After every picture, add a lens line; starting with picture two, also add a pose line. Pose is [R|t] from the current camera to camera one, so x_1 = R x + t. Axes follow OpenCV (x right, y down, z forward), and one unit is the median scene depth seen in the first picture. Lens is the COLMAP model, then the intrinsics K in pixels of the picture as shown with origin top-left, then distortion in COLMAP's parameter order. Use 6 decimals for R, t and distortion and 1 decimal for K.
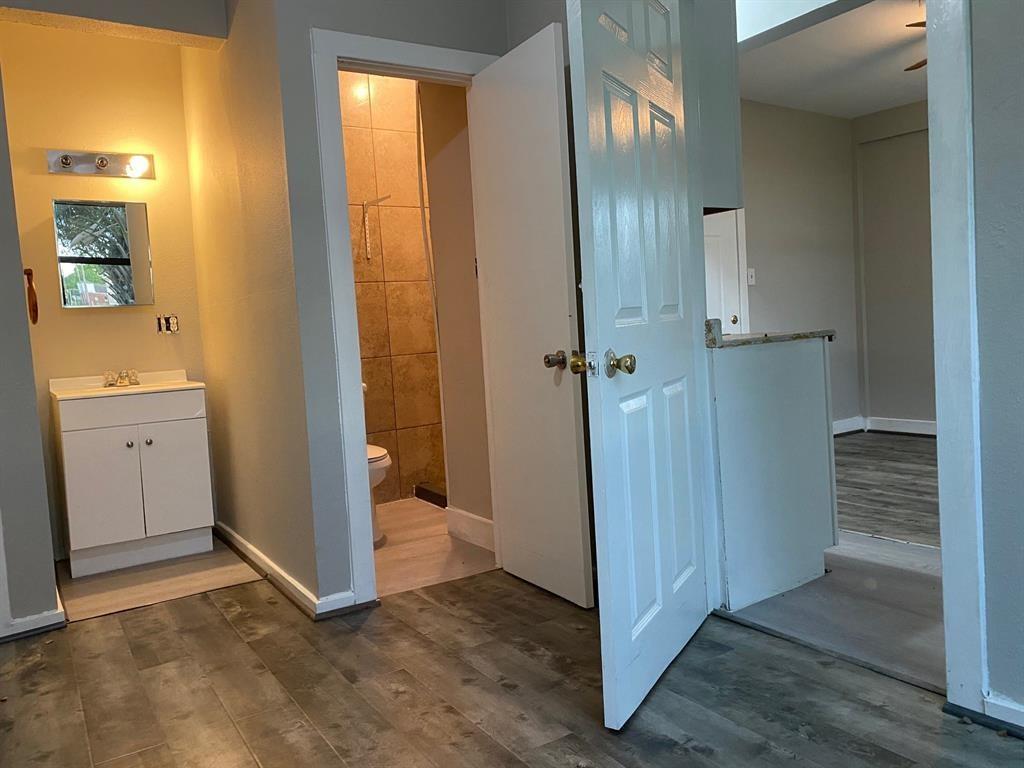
lens RADIAL K [[777.9, 0, 507.6], [0, 777.9, 368.3], [0, 0, 1]] dist [0.002880, -0.004324]
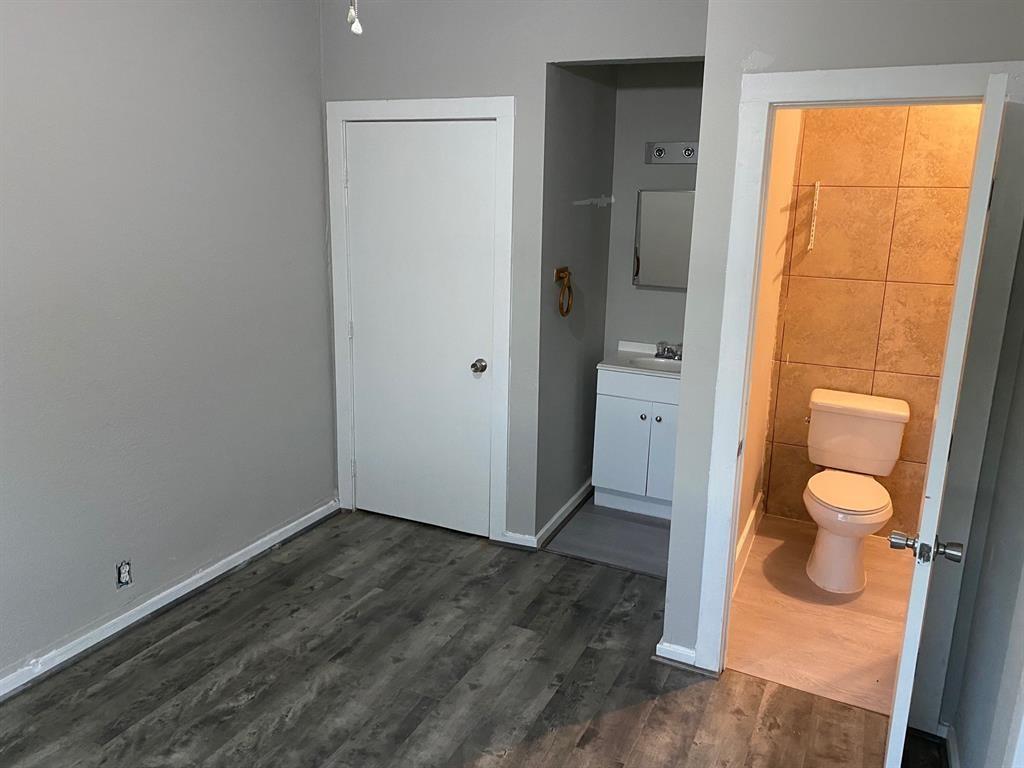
lens RADIAL K [[772.9, 0, 504.9], [0, 772.9, 368.6], [0, 0, 1]] dist [0.007118, -0.004750]
pose [[0.521692, 0.266971, -0.810286, 0.387910], [-0.096702, 0.962160, 0.254750, -0.299945], [0.847636, -0.054544, 0.527768, 0.281417]]
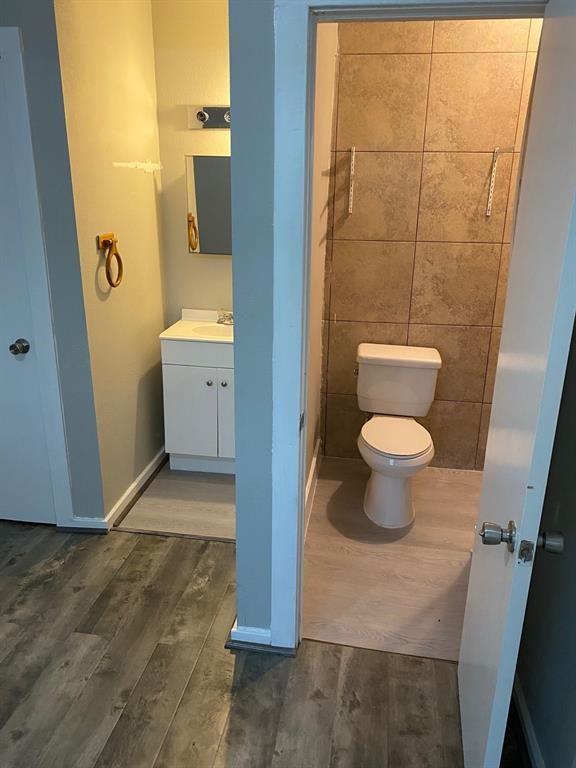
lens RADIAL K [[579.7, 0, 290.0], [0, 579.7, 379.1], [0, 0, 1]] dist [0.007118, -0.004750]
pose [[0.748052, 0.274802, -0.604071, 0.169405], [-0.100037, 0.946531, 0.306712, -0.236193], [0.656057, -0.169007, 0.735544, 0.538555]]
